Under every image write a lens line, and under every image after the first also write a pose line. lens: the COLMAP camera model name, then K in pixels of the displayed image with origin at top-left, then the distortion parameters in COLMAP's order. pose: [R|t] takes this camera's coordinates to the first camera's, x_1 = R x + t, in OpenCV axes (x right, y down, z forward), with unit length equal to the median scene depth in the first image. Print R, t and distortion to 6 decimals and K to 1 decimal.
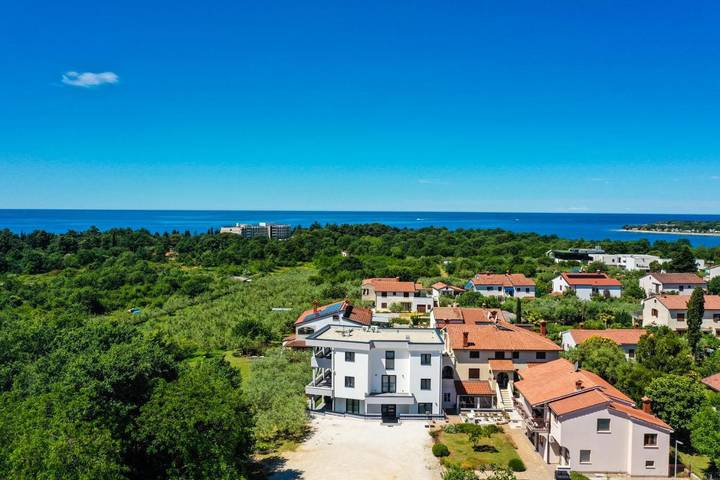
lens RADIAL K [[572.4, 0, 360.0], [0, 572.4, 240.0], [0, 0, 1]] dist [-0.000421, 0.002429]
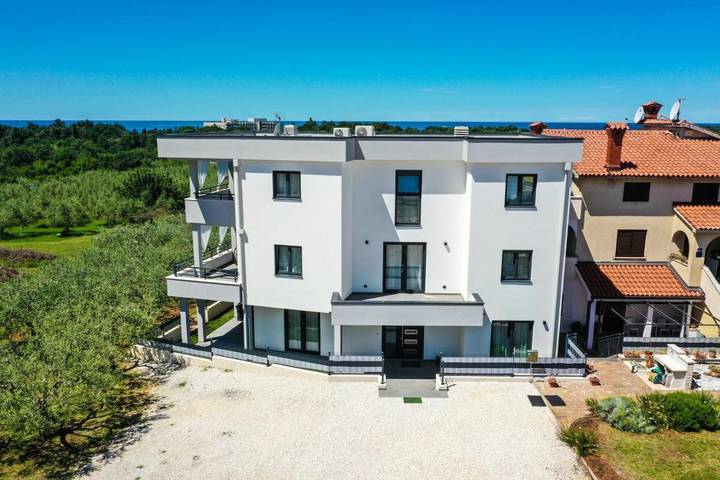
lens RADIAL K [[572.4, 0, 360.0], [0, 572.4, 240.0], [0, 0, 1]] dist [-0.000421, 0.002429]
pose [[0.999988, -0.003836, -0.003138, 0.024968], [0.004269, 0.988323, 0.152312, 0.182582], [0.002517, -0.152323, 0.988328, 0.663254]]
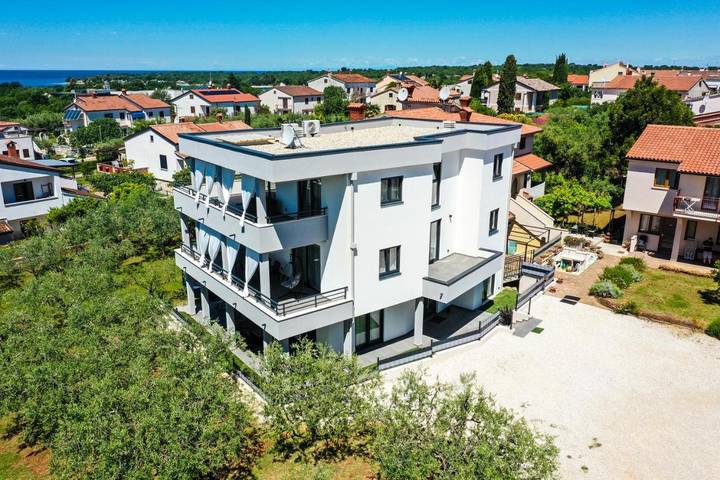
lens RADIAL K [[572.4, 0, 360.0], [0, 572.4, 240.0], [0, 0, 1]] dist [-0.000421, 0.002429]
pose [[0.602329, -0.233118, 0.763450, -0.292465], [0.044030, 0.964653, 0.259818, 0.140675], [-0.797033, -0.122881, 0.591303, 0.800014]]
